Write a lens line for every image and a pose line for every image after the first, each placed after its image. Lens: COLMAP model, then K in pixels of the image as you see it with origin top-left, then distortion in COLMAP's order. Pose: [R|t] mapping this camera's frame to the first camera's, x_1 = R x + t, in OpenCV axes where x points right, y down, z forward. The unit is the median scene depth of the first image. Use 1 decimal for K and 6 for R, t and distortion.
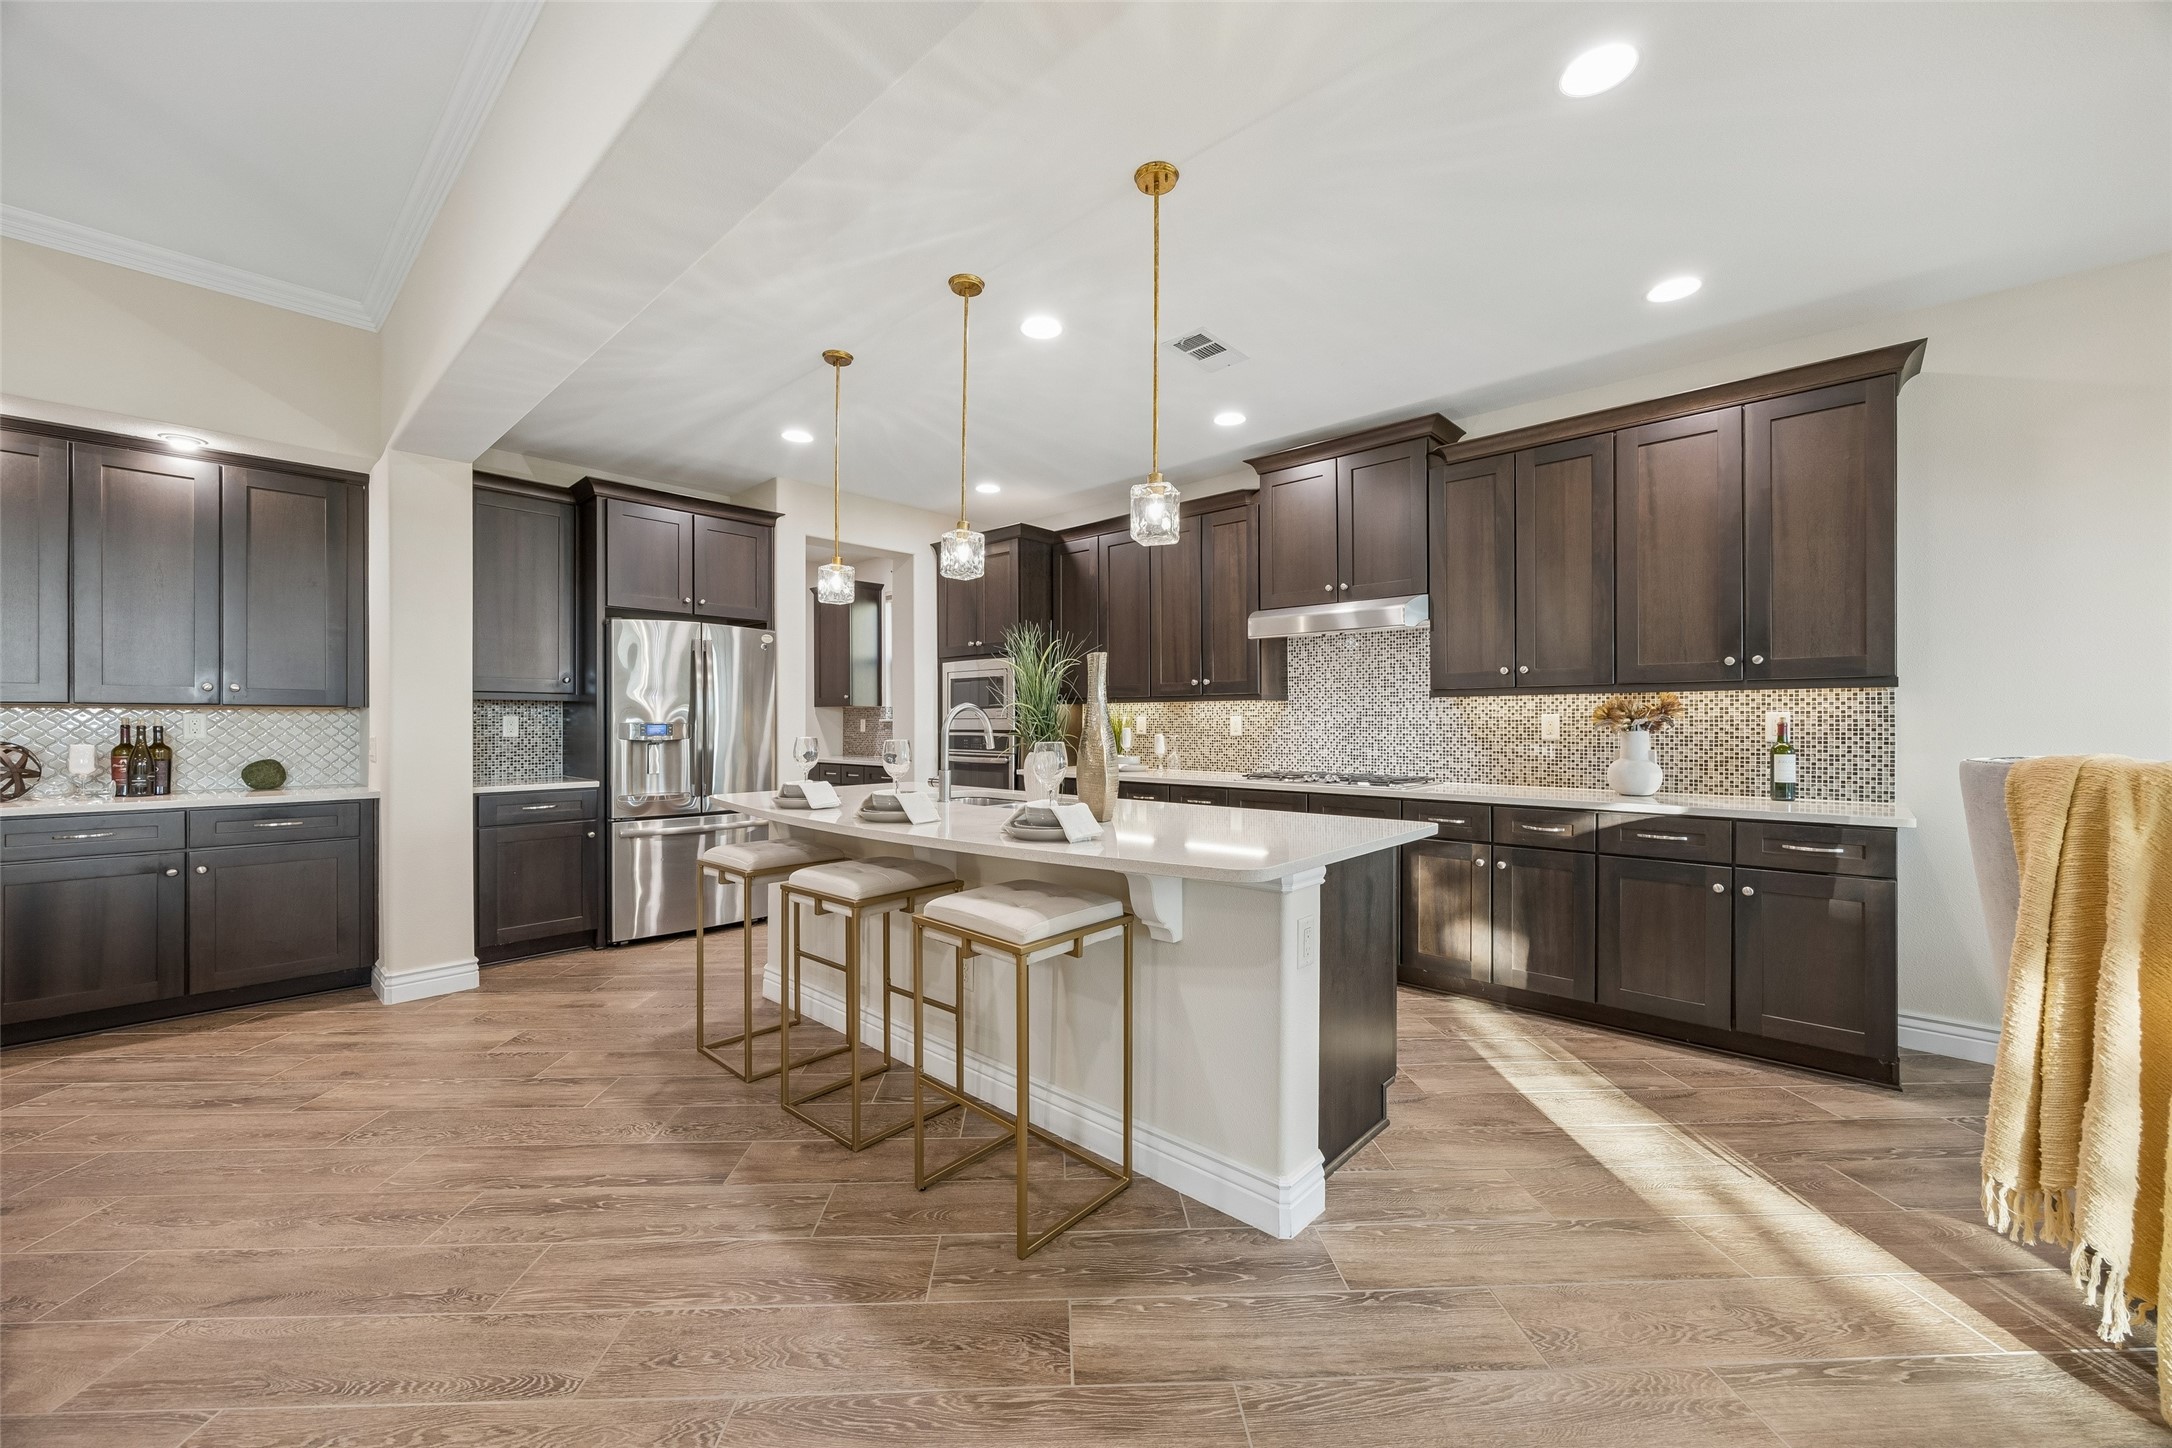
lens RADIAL K [[820.9, 0, 1081.7], [0, 820.9, 723.3], [0, 0, 1]] dist [-0.000060, 0.000016]
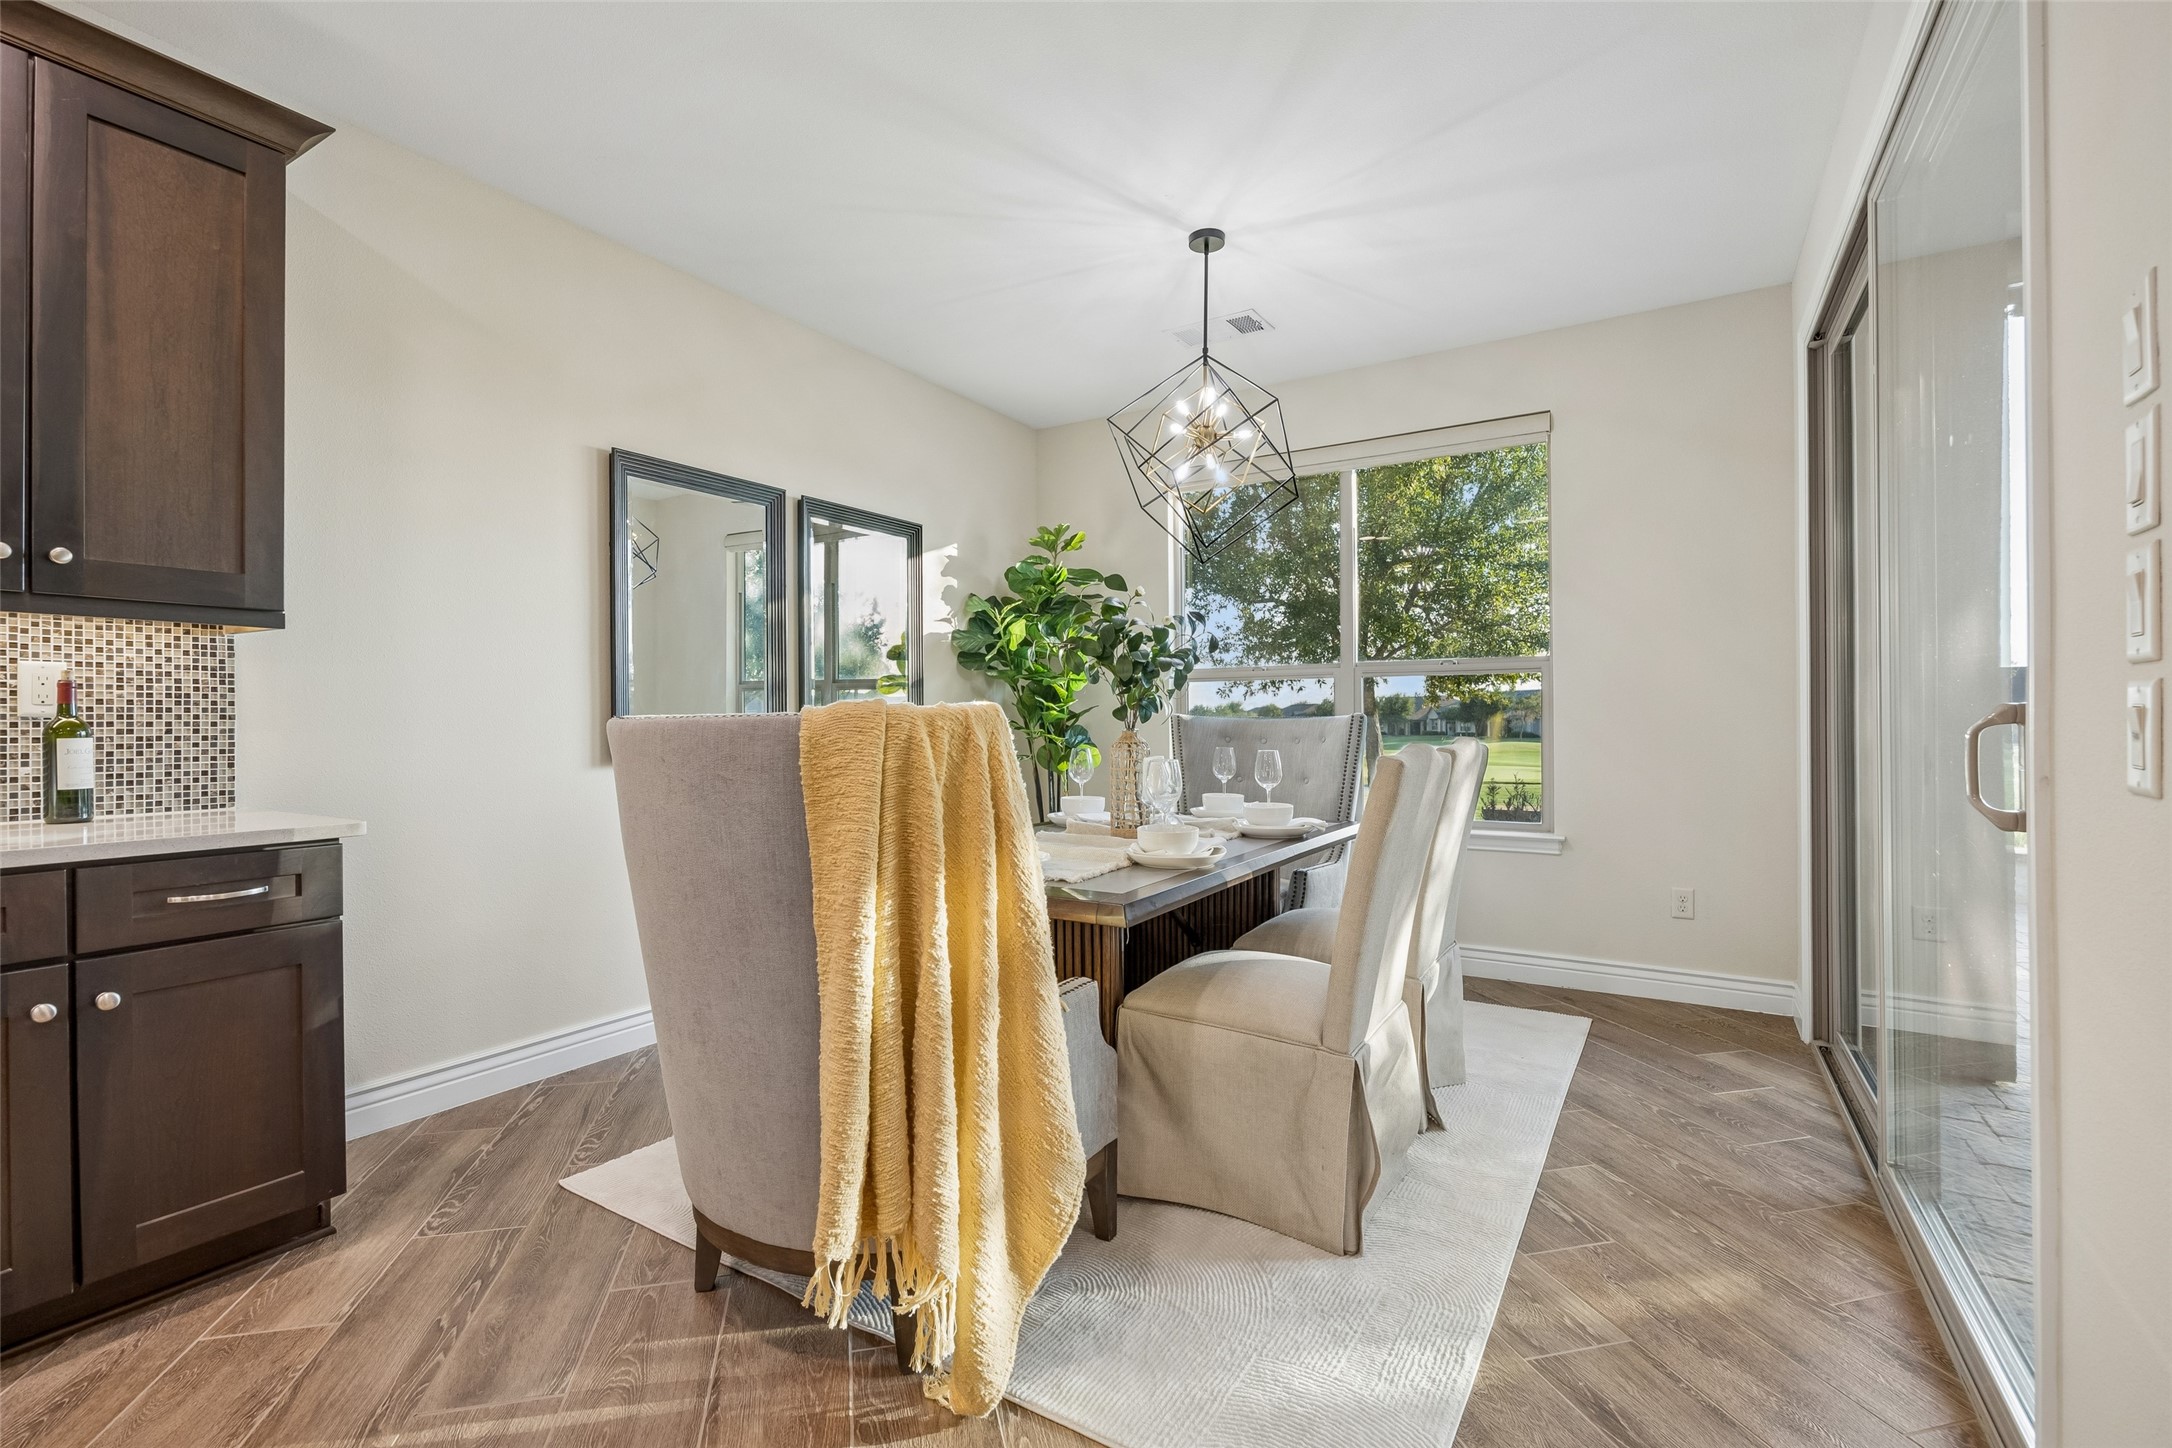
lens RADIAL K [[971.6, 0, 1060.0], [0, 971.6, 723.2], [0, 0, 1]] dist [-0.004503, -0.000501]
pose [[-0.184000, -0.002576, 0.982923, 0.101267], [0.005076, 0.999981, 0.003571, 0.029613], [-0.982913, 0.005646, -0.183983, 0.484002]]
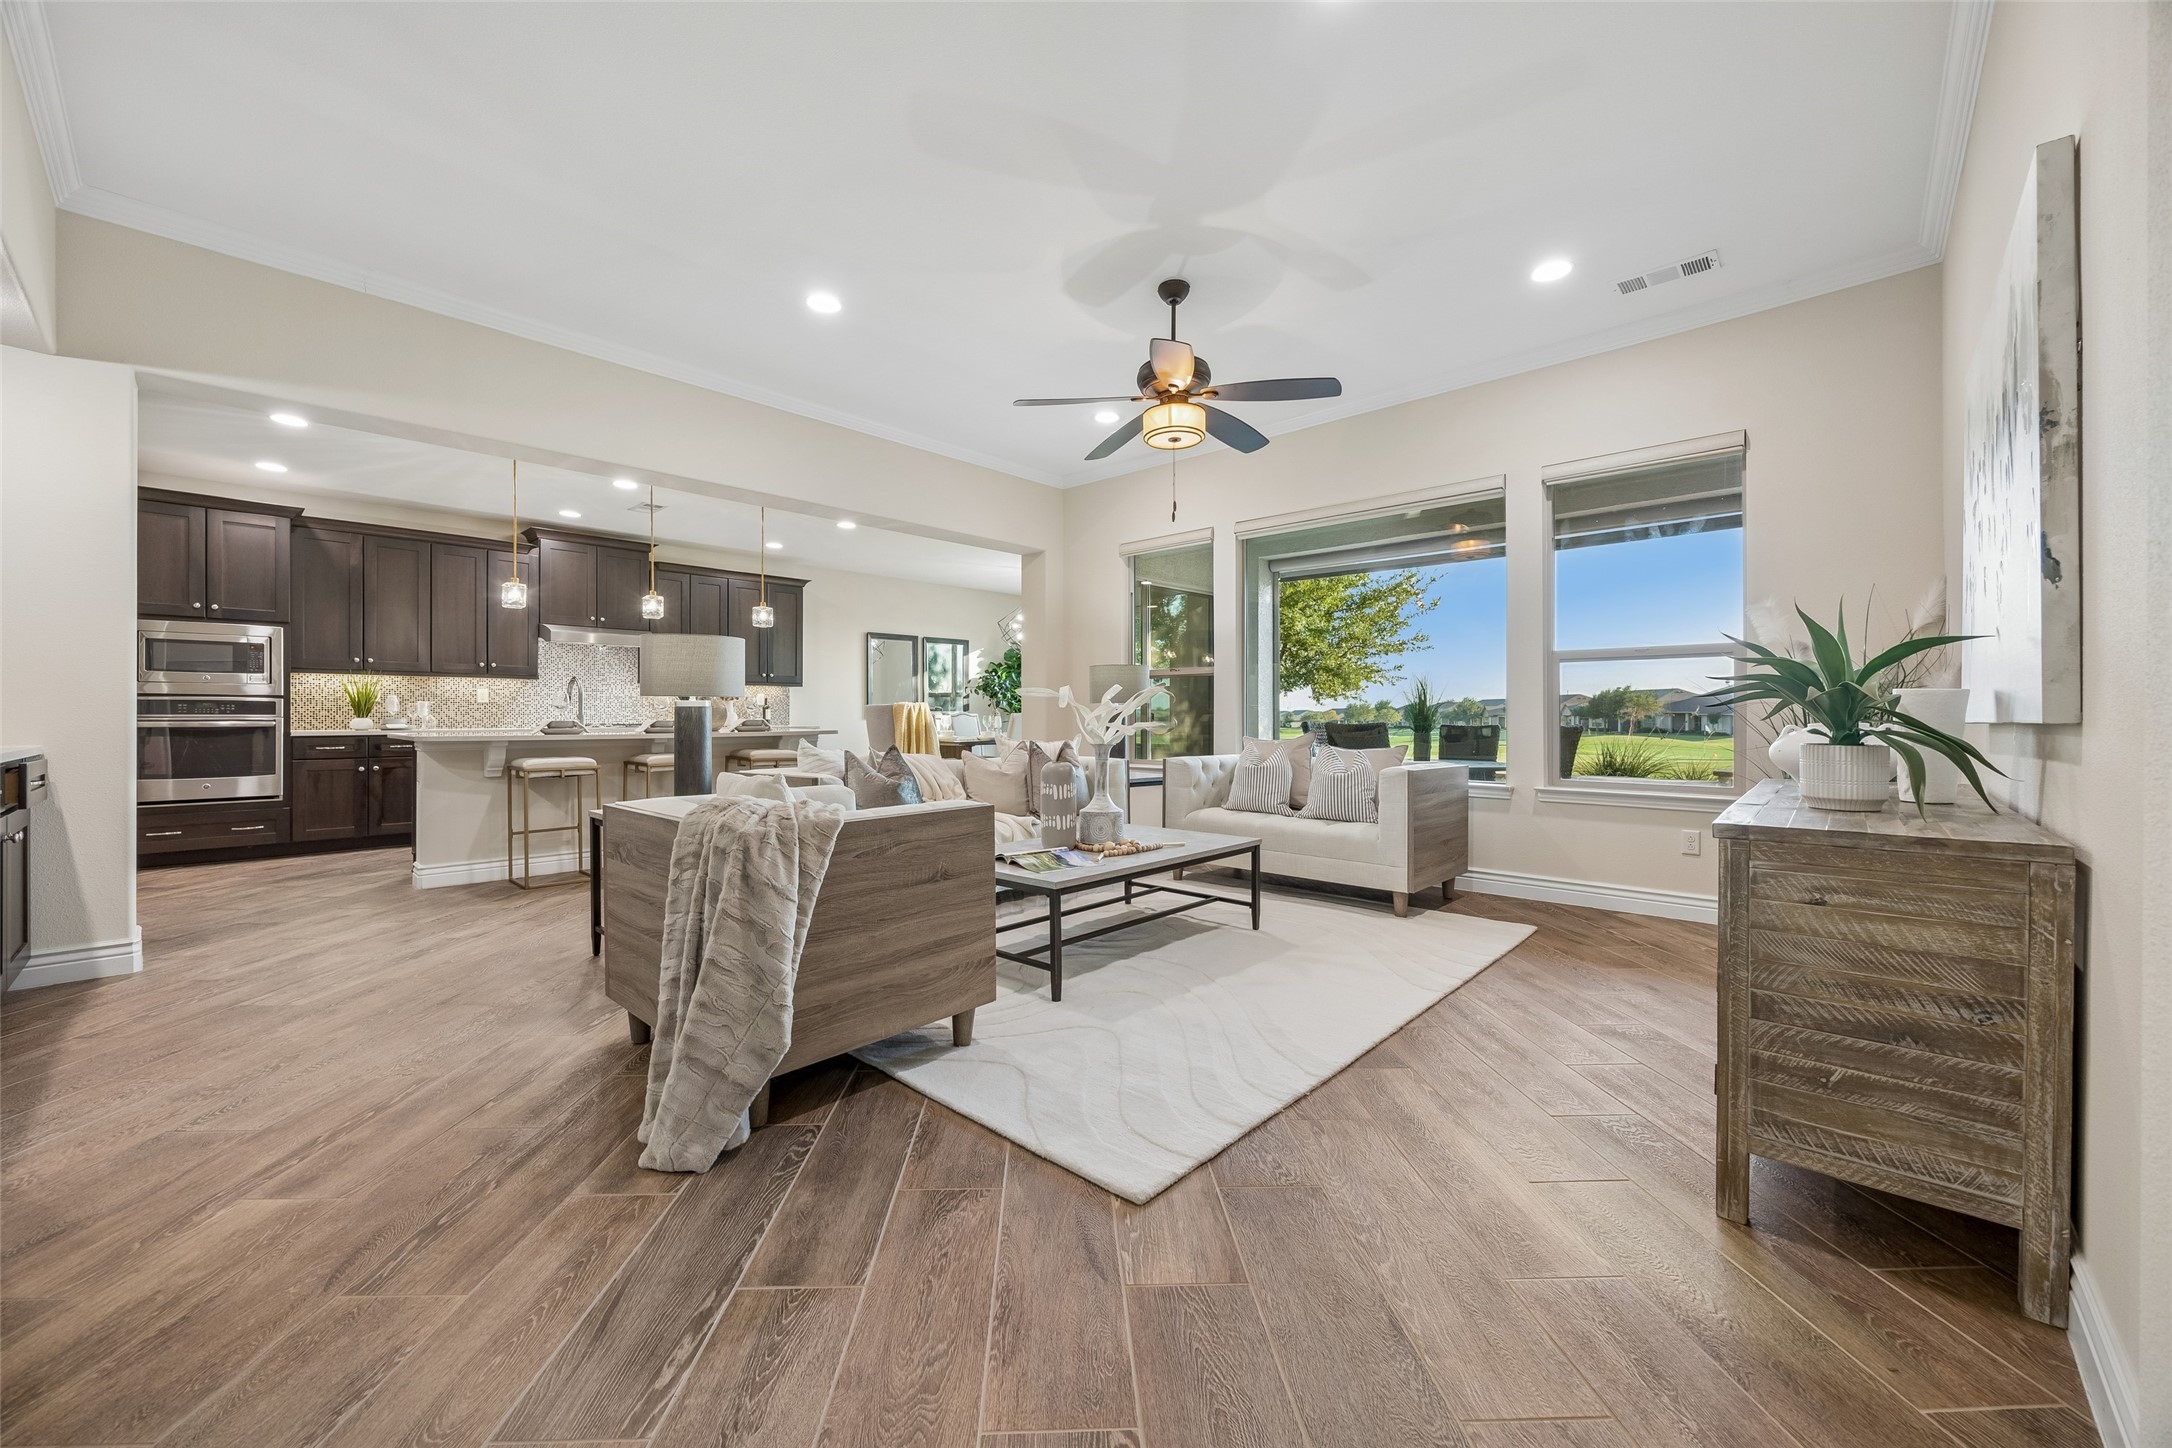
lens RADIAL K [[820.9, 0, 1092.3], [0, 820.9, 721.1], [0, 0, 1]] dist [-0.000060, 0.000016]
pose [[0.002565, -0.001768, 0.999995, -1.957316], [0.007221, 0.999972, 0.001749, 0.082443], [-0.999971, 0.007216, 0.002578, -0.118267]]
